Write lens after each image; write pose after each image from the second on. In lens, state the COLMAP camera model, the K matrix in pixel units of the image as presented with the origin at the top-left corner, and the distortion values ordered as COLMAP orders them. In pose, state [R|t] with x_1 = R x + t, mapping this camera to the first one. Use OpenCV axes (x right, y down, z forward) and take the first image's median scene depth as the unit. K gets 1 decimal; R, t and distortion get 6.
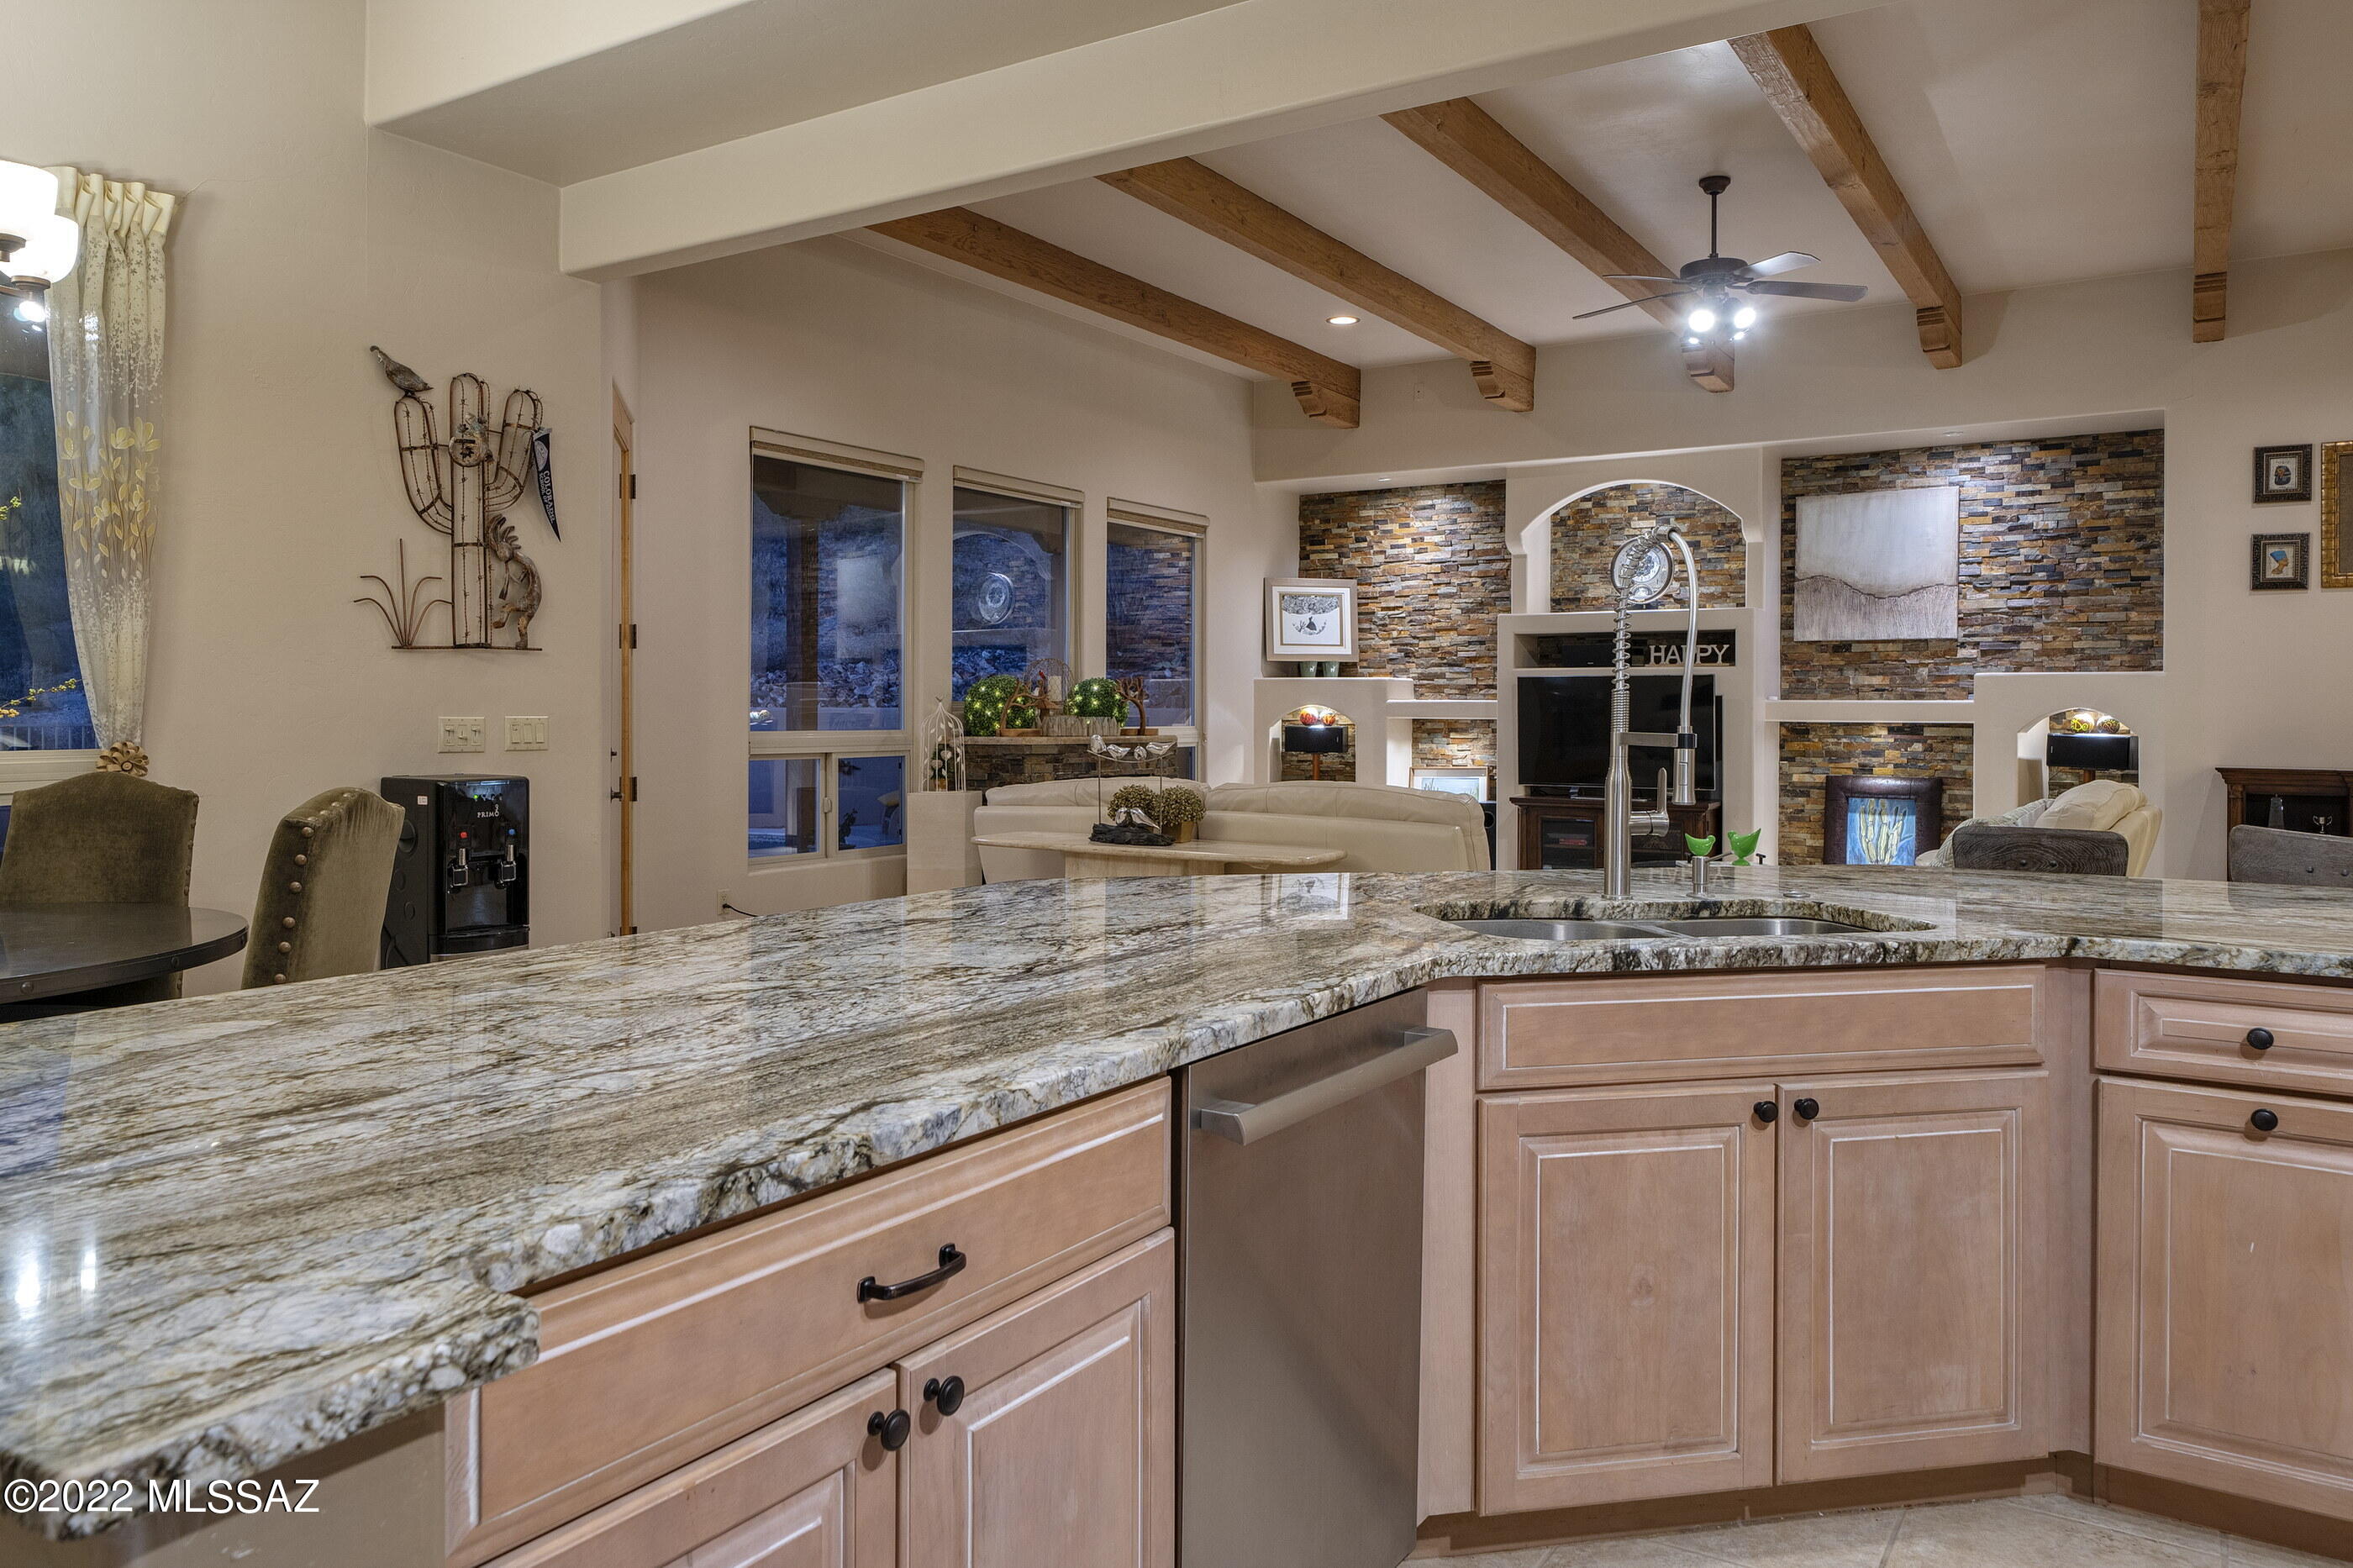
lens RADIAL K [[1548.1, 0, 980.8], [0, 1548.1, 707.9], [0, 0, 1]] dist [0.004970, -0.001613]
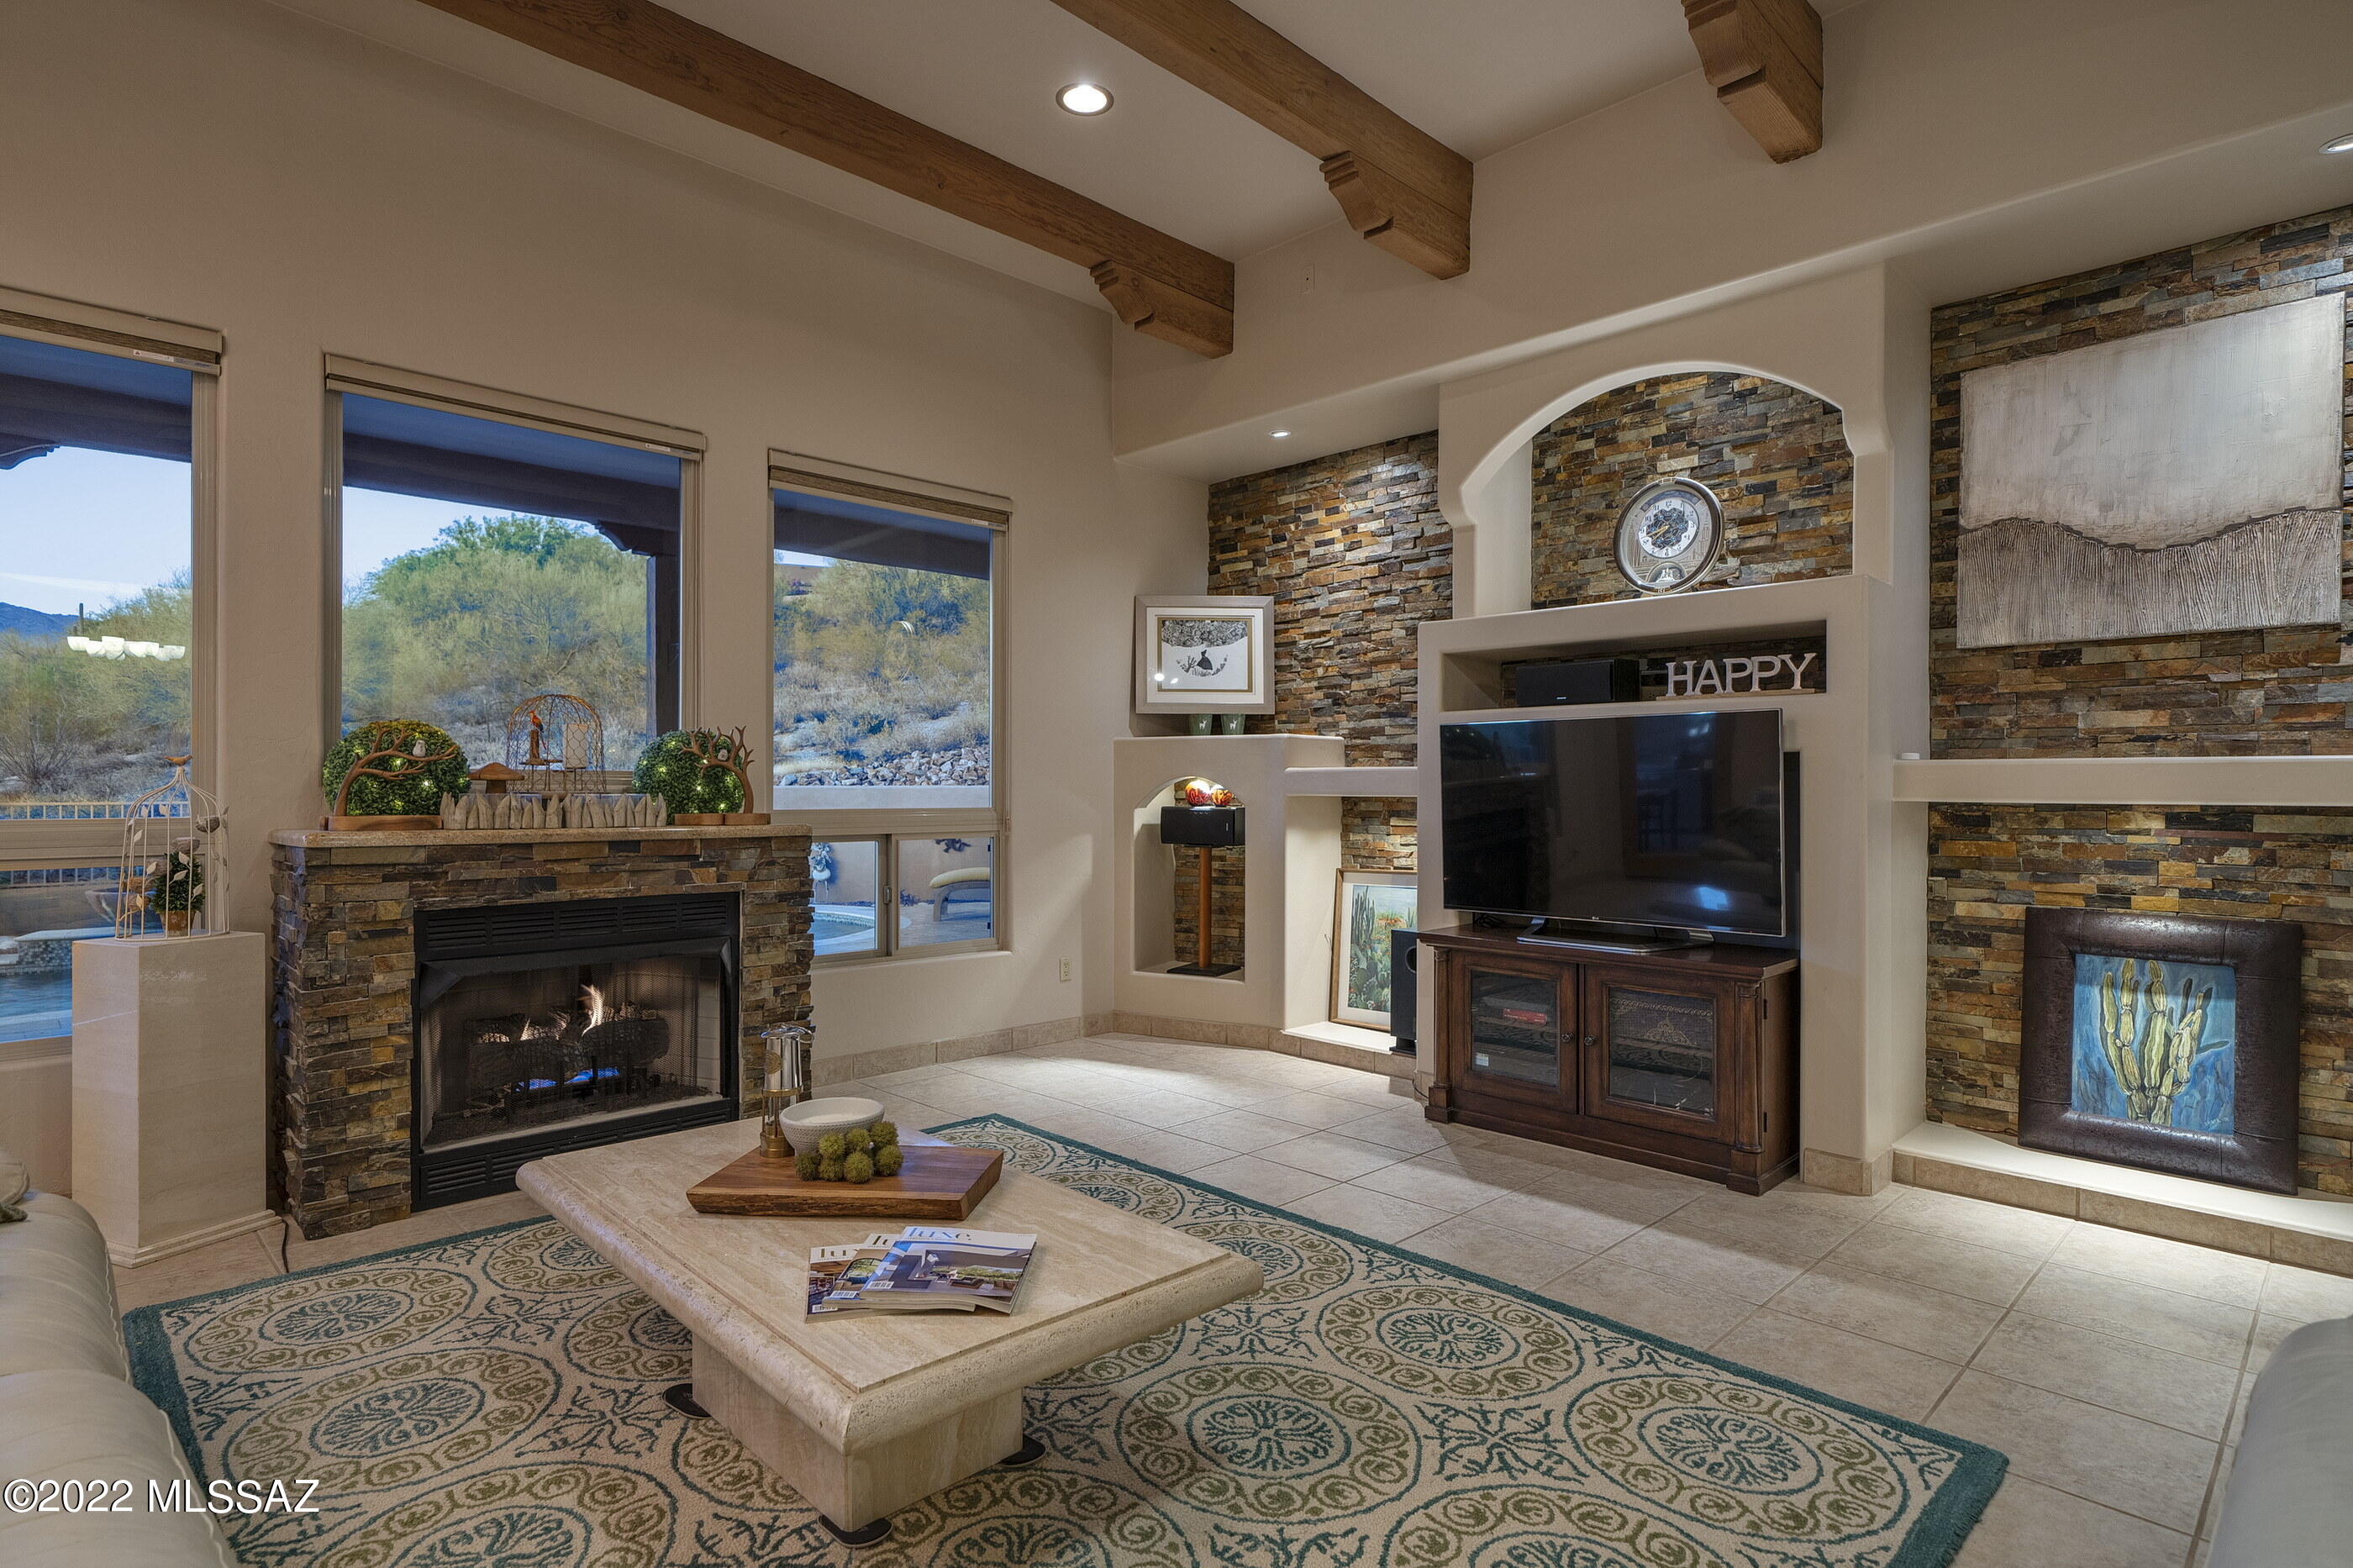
lens RADIAL K [[1185.8, 0, 1101.5], [0, 1185.8, 786.6], [0, 0, 1]] dist [-0.000862, 0.001687]
pose [[0.986891, -0.002761, -0.161364, 0.314983], [0.002830, 0.999996, 0.000199, 0.002853], [0.161363, -0.000653, 0.986895, 0.578340]]
